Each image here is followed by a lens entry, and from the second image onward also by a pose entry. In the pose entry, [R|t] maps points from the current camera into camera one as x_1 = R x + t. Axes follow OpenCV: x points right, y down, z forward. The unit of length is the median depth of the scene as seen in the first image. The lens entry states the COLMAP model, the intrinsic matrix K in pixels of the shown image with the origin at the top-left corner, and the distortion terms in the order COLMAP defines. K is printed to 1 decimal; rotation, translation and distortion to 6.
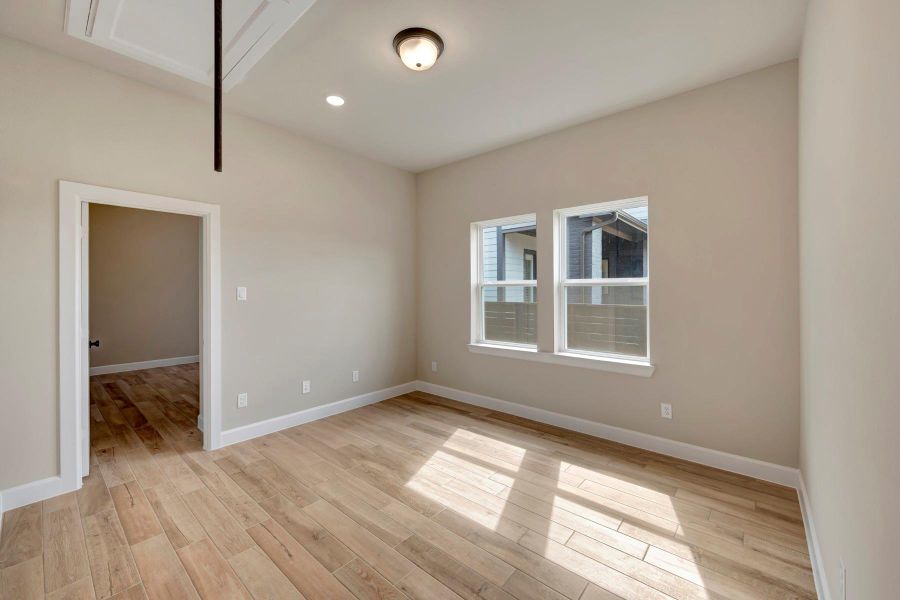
lens RADIAL K [[356.9, 0, 451.6], [0, 356.9, 291.8], [0, 0, 1]] dist [-0.002659, -0.000383]
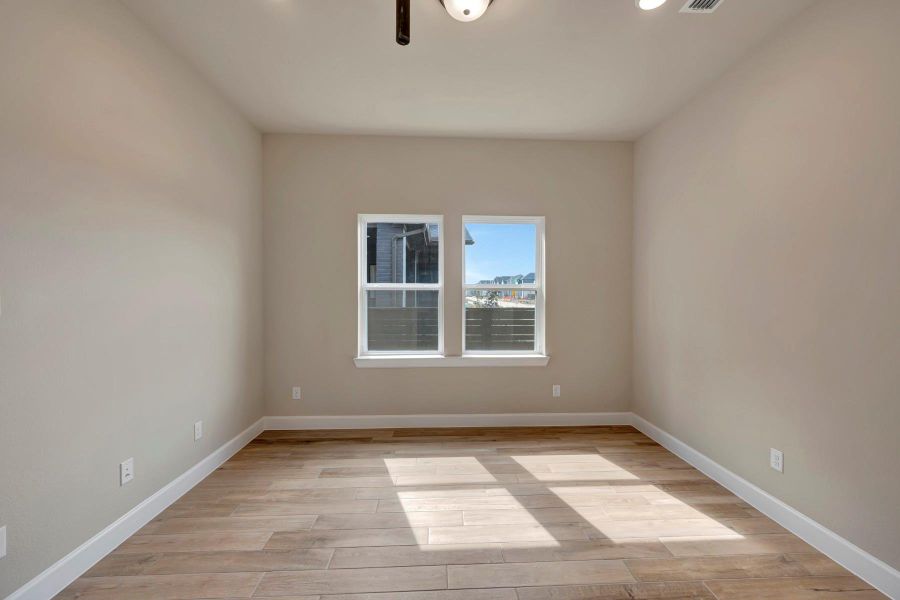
lens RADIAL K [[356.9, 0, 449.2], [0, 356.9, 300.1], [0, 0, 1]] dist [-0.002659, -0.000383]
pose [[0.731059, -0.007767, 0.682270, -0.412229], [-0.000698, 0.999926, 0.012131, -0.000780], [-0.682314, -0.009345, 0.731000, 0.268384]]
